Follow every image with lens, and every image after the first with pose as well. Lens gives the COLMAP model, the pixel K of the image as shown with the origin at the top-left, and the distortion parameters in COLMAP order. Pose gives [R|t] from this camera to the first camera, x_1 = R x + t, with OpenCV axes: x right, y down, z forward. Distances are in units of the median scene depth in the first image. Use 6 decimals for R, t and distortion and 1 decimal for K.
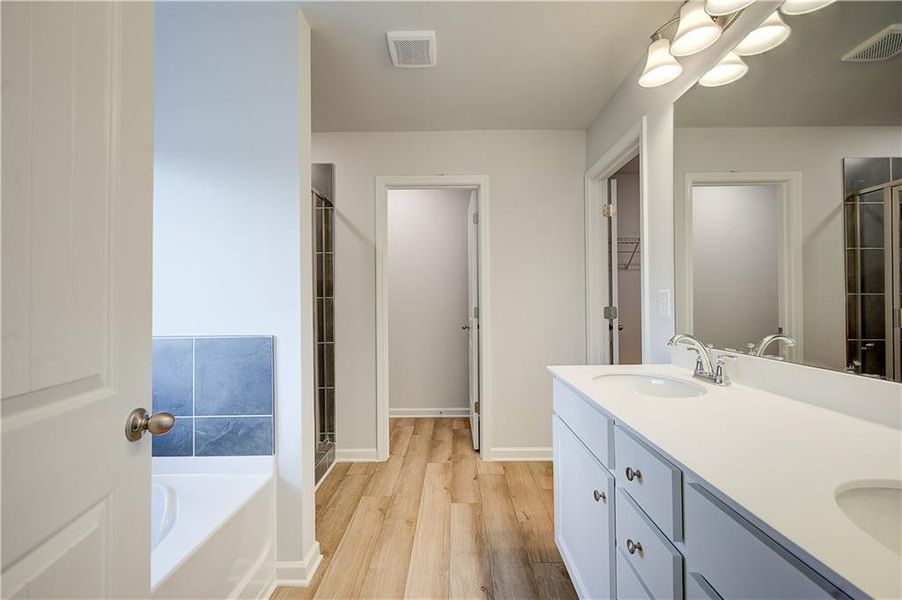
lens RADIAL K [[365.2, 0, 455.6], [0, 365.2, 298.7], [0, 0, 1]] dist [0.001077, -0.000033]
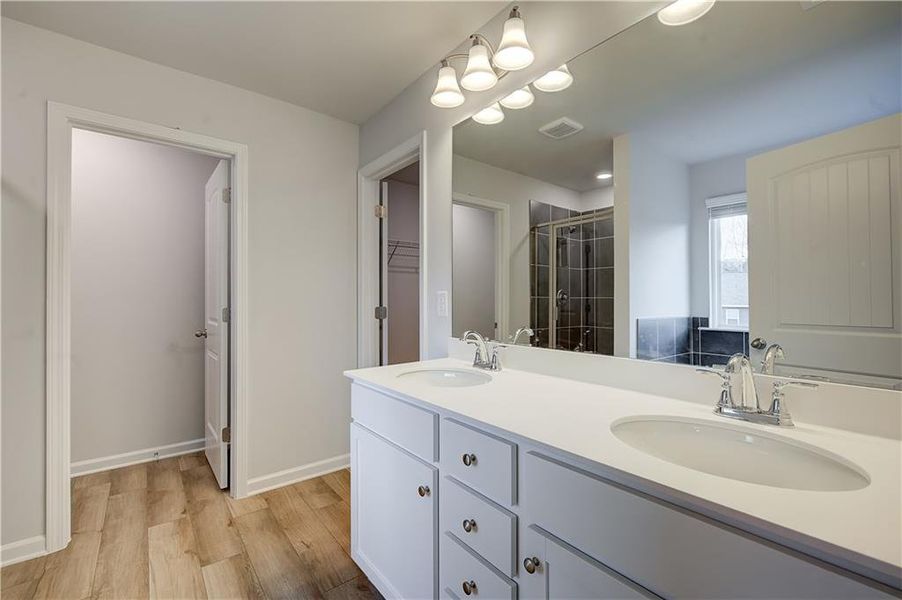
lens RADIAL K [[384.7, 0, 457.1], [0, 384.7, 298.7], [0, 0, 1]] dist [-0.001258, -0.000128]
pose [[0.773061, 0.009345, 0.634263, -0.091020], [-0.009788, 0.999948, -0.002803, 0.000270], [-0.634256, -0.004042, 0.773113, 0.042001]]
